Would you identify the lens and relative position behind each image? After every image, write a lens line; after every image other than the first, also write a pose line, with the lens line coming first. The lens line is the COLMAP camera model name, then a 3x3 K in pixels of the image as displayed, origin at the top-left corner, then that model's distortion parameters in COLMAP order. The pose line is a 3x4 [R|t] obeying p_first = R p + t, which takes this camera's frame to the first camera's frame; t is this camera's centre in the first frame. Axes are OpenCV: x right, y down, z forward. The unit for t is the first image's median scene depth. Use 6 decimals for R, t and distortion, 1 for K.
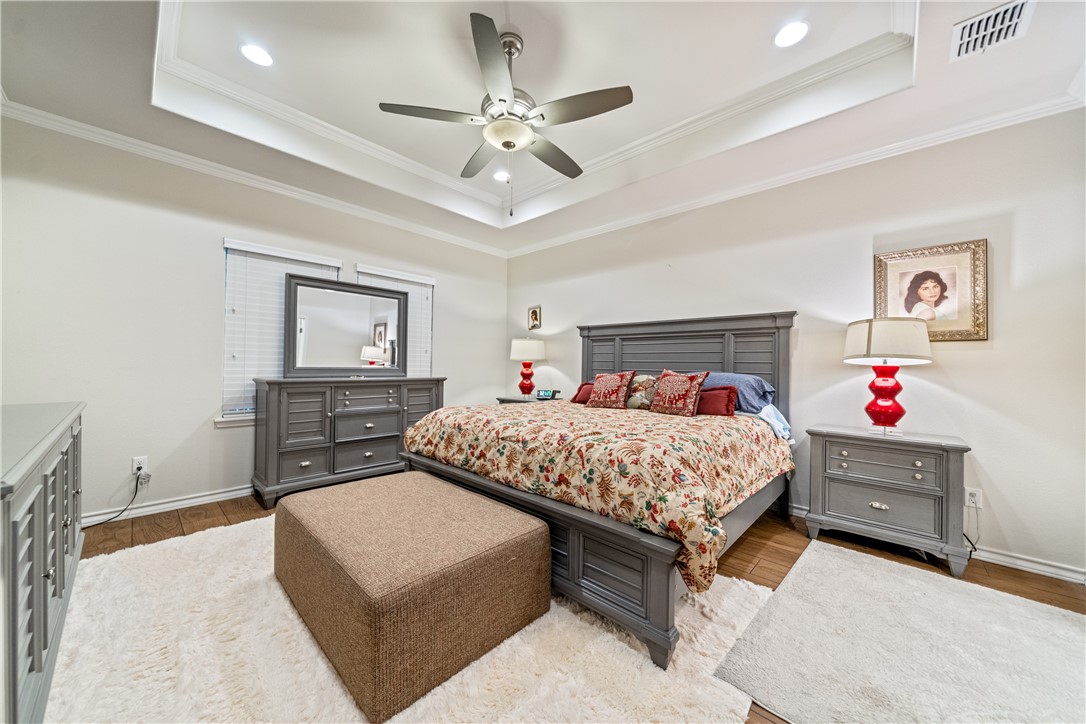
lens RADIAL K [[384.3, 0, 523.7], [0, 384.3, 367.0], [0, 0, 1]] dist [-0.011109, 0.000158]
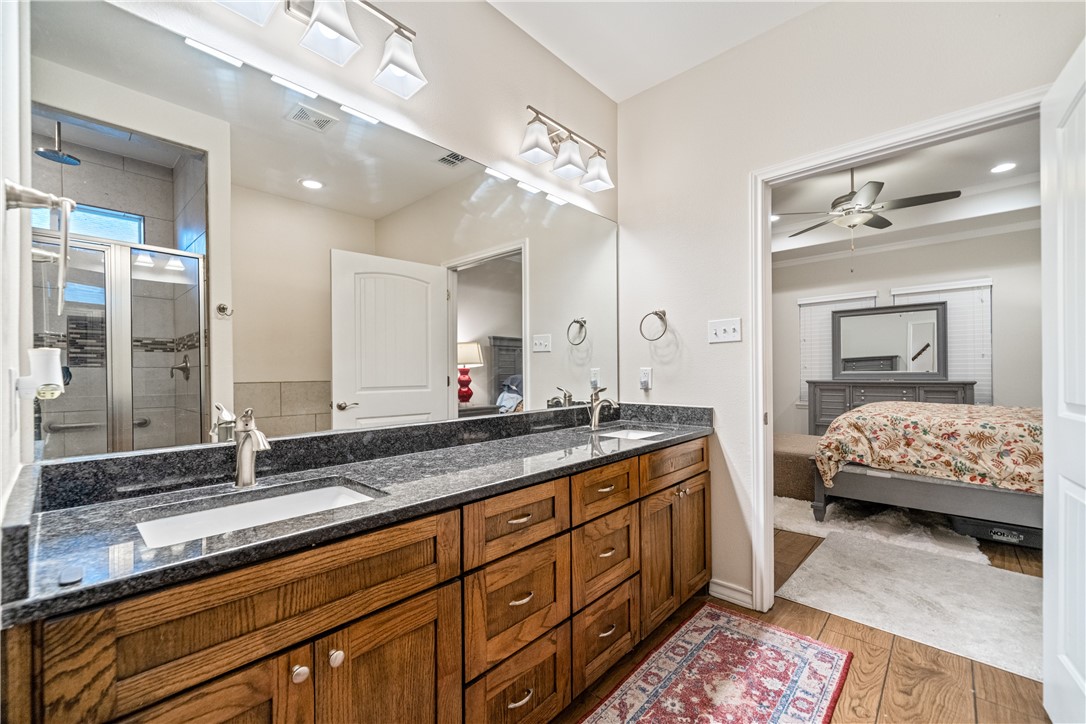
lens RADIAL K [[442.9, 0, 542.4], [0, 442.9, 373.2], [0, 0, 1]] dist [0.000177, -0.000155]
pose [[0.024400, -0.015249, -0.999586, 1.070048], [0.006524, 0.999865, -0.015094, 0.019743], [0.999681, -0.006153, 0.024496, -0.188232]]
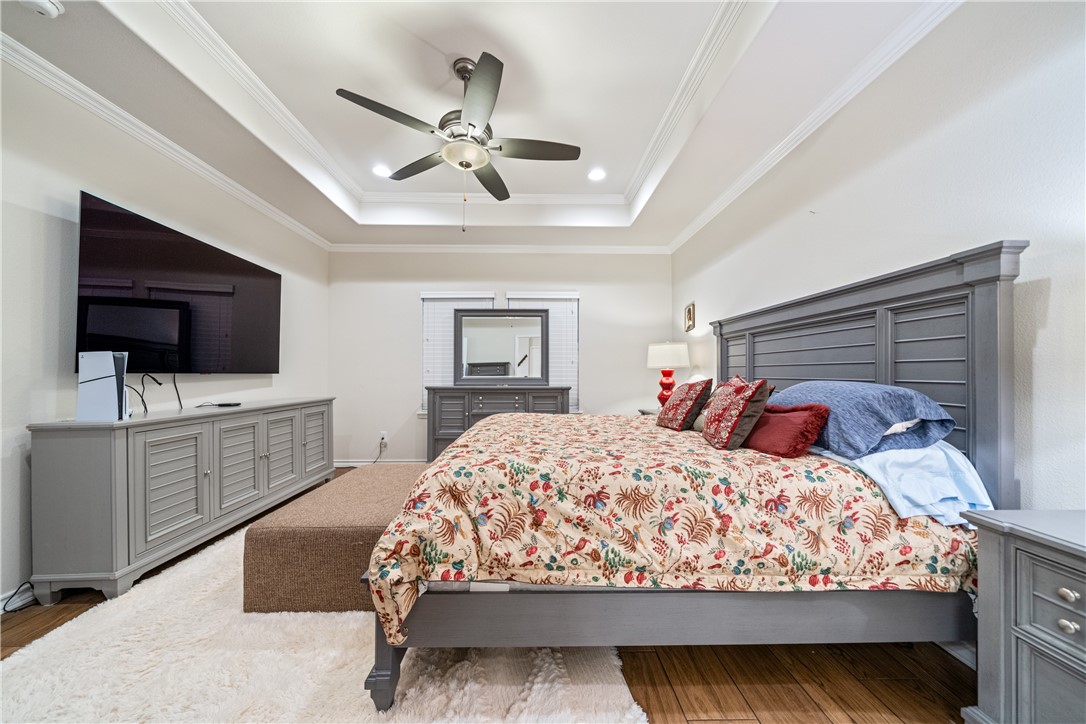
lens RADIAL K [[371.6, 0, 539.6], [0, 371.6, 373.5], [0, 0, 1]] dist [-0.006611, -0.000054]
pose [[0.709716, -0.015903, -0.704309, 0.510936], [0.007440, 0.999859, -0.015080, 0.007382], [0.704449, 0.005463, 0.709734, 0.264394]]
